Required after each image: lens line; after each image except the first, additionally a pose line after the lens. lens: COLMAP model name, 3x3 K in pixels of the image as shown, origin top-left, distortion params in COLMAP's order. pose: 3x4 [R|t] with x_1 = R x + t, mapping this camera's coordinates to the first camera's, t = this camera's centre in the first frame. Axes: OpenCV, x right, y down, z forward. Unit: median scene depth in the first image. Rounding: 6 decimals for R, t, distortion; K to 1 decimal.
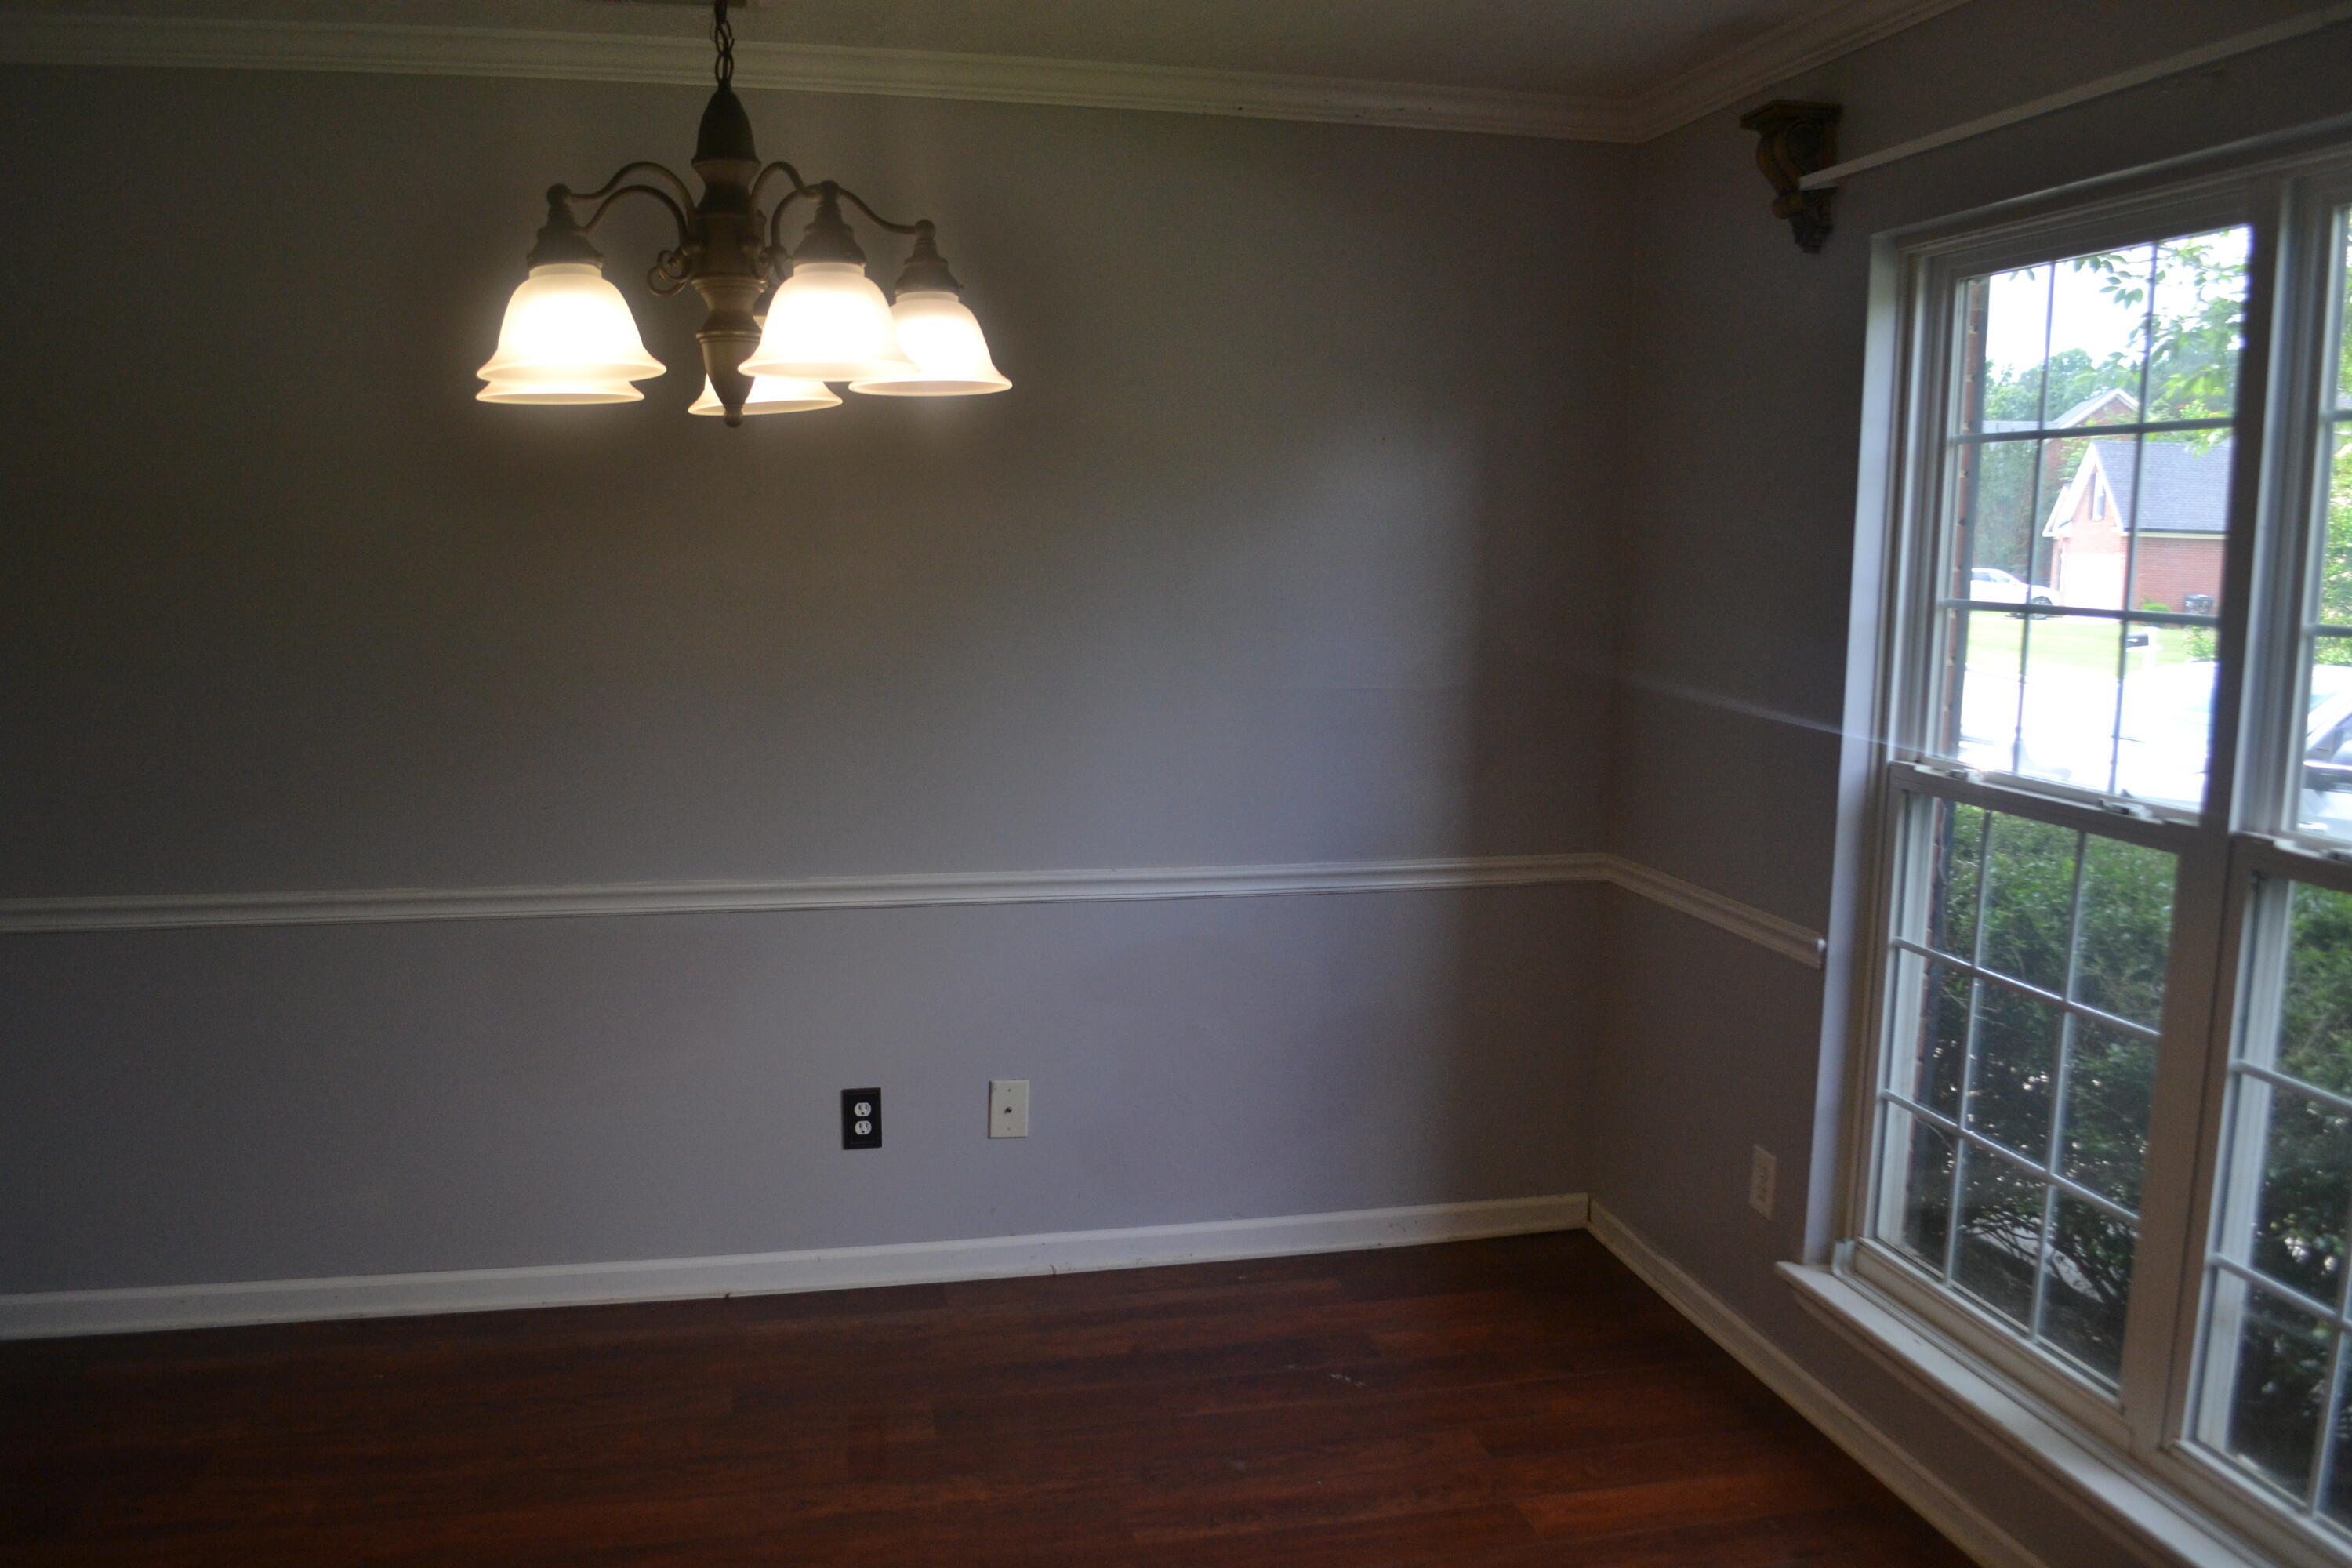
lens RADIAL K [[1899.3, 0, 1209.5], [0, 1899.3, 821.0], [0, 0, 1]] dist [-0.080010, 0.010904]
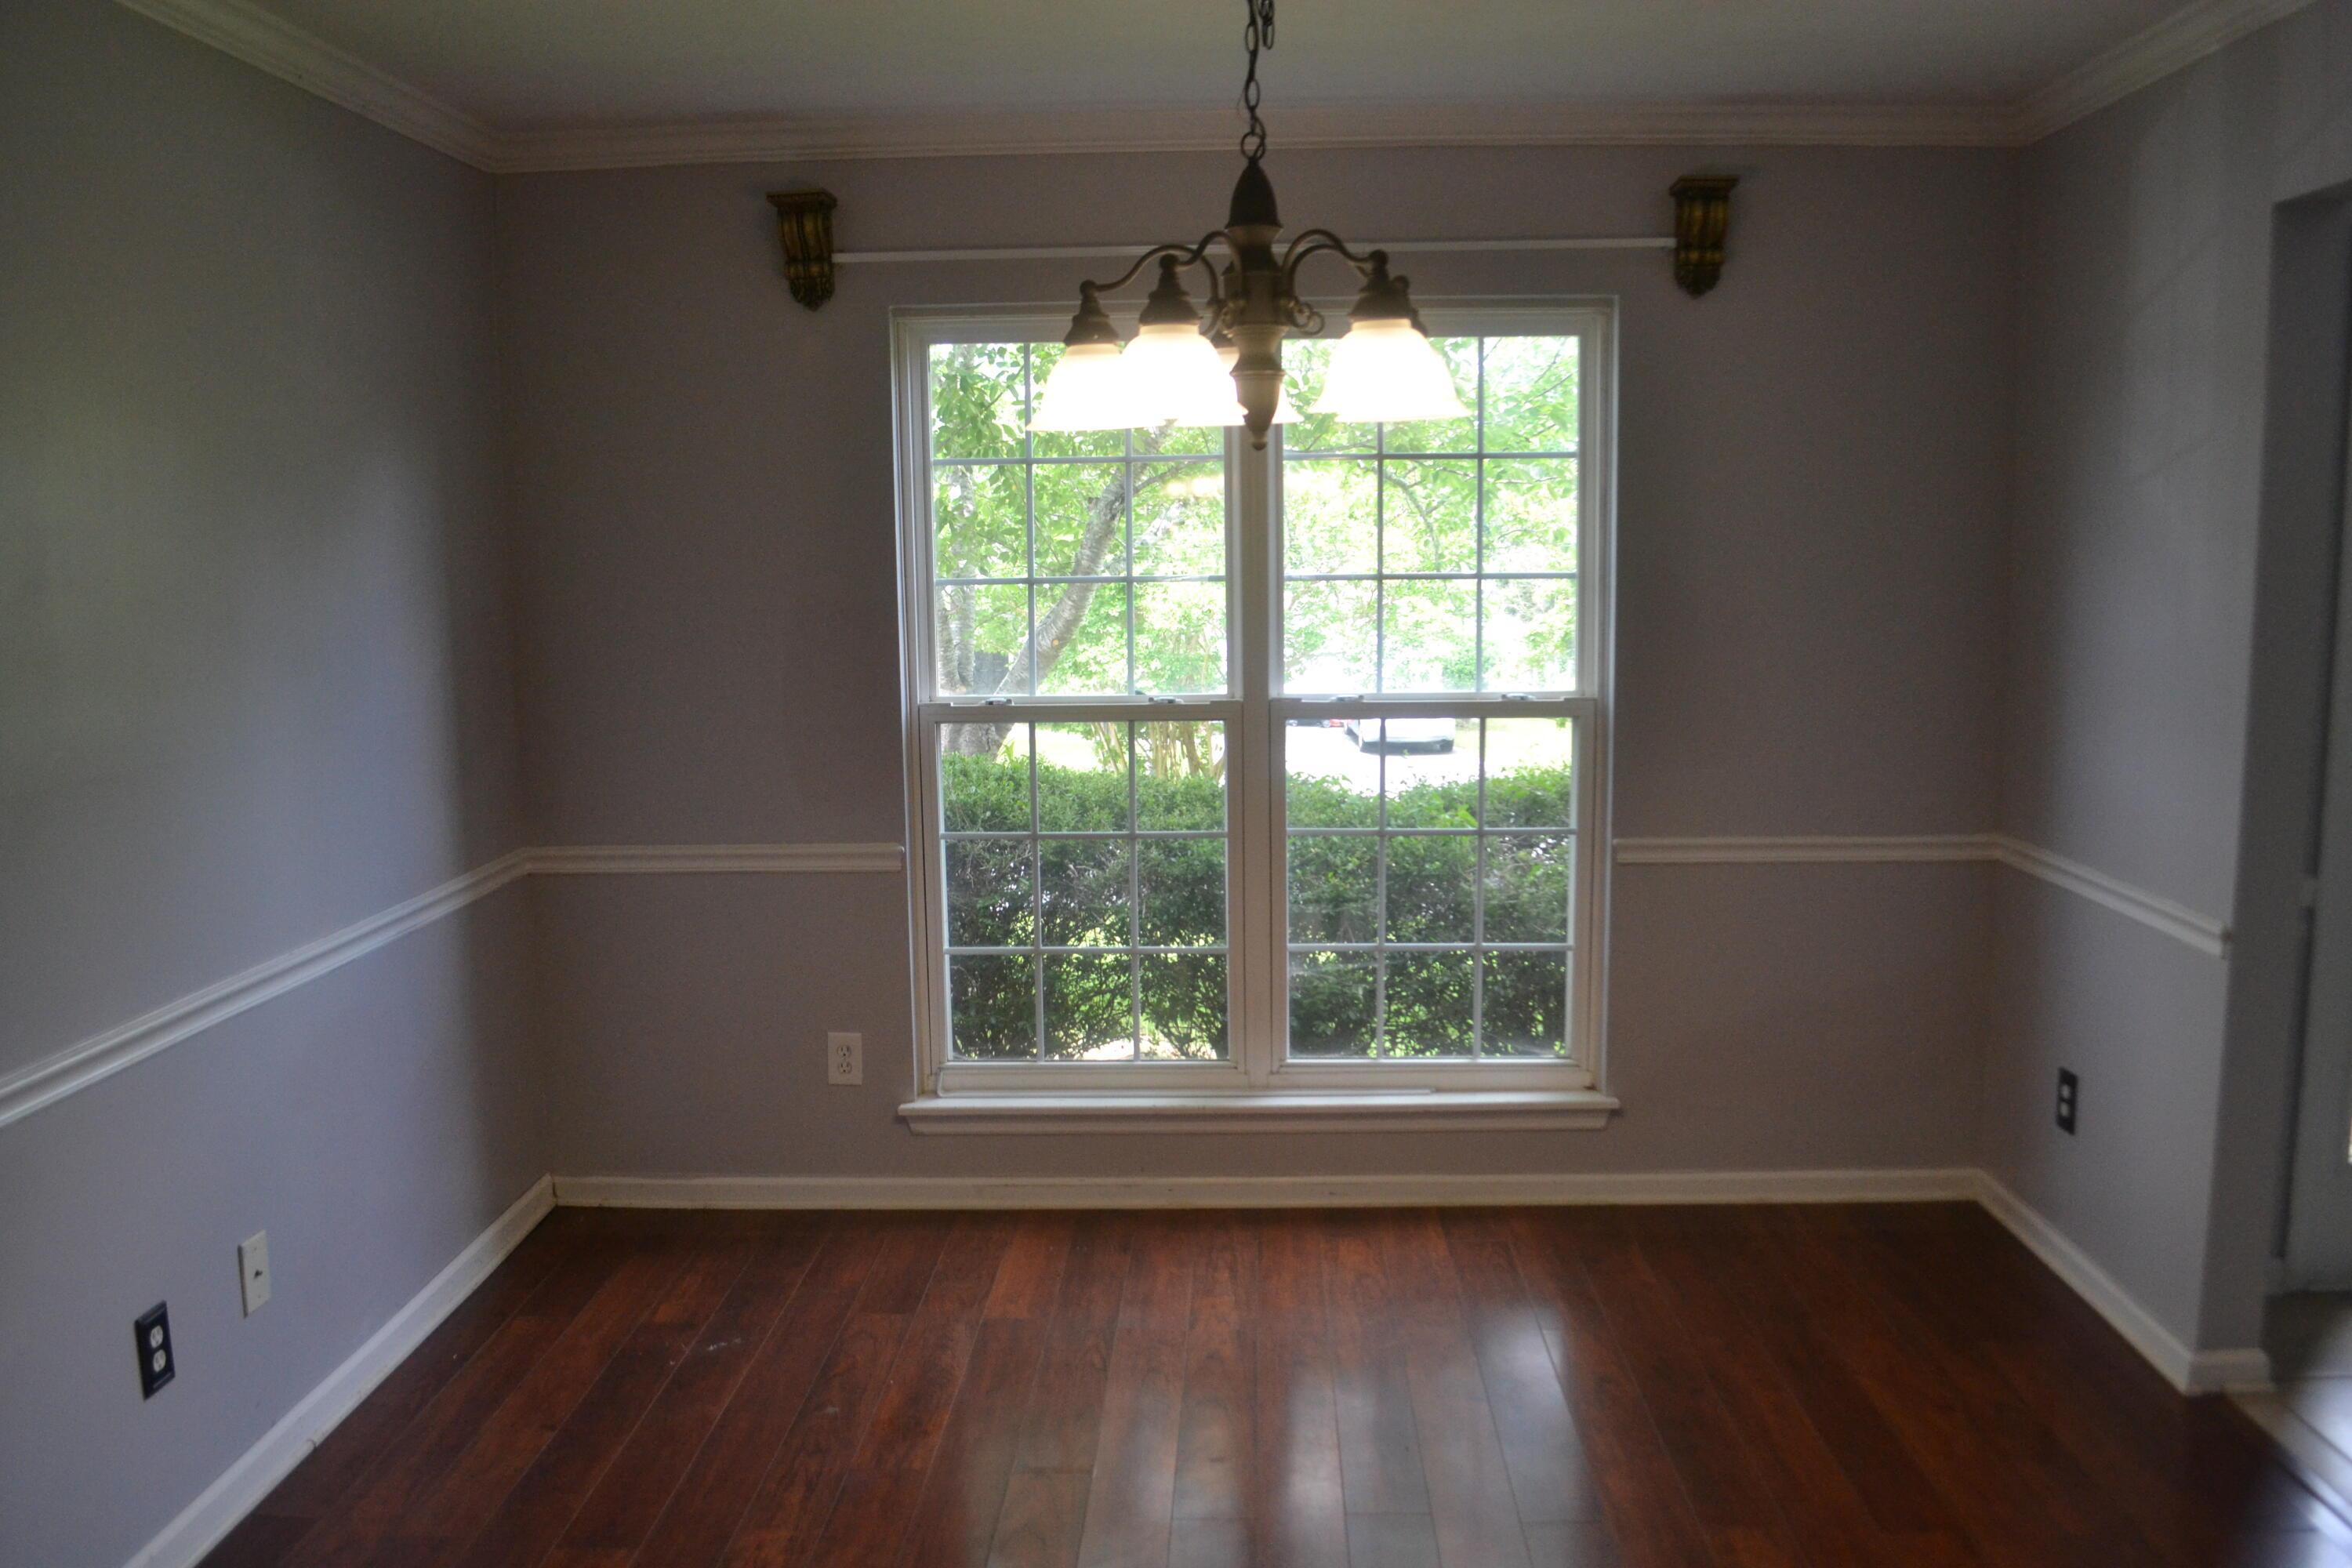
lens RADIAL K [[1899.3, 0, 1209.5], [0, 1899.3, 821.0], [0, 0, 1]] dist [-0.080010, 0.010904]
pose [[0.230593, -0.156635, 0.960361, -0.822015], [0.154085, 0.980384, 0.122904, -0.077812], [-0.960773, 0.119636, 0.250205, 0.436197]]
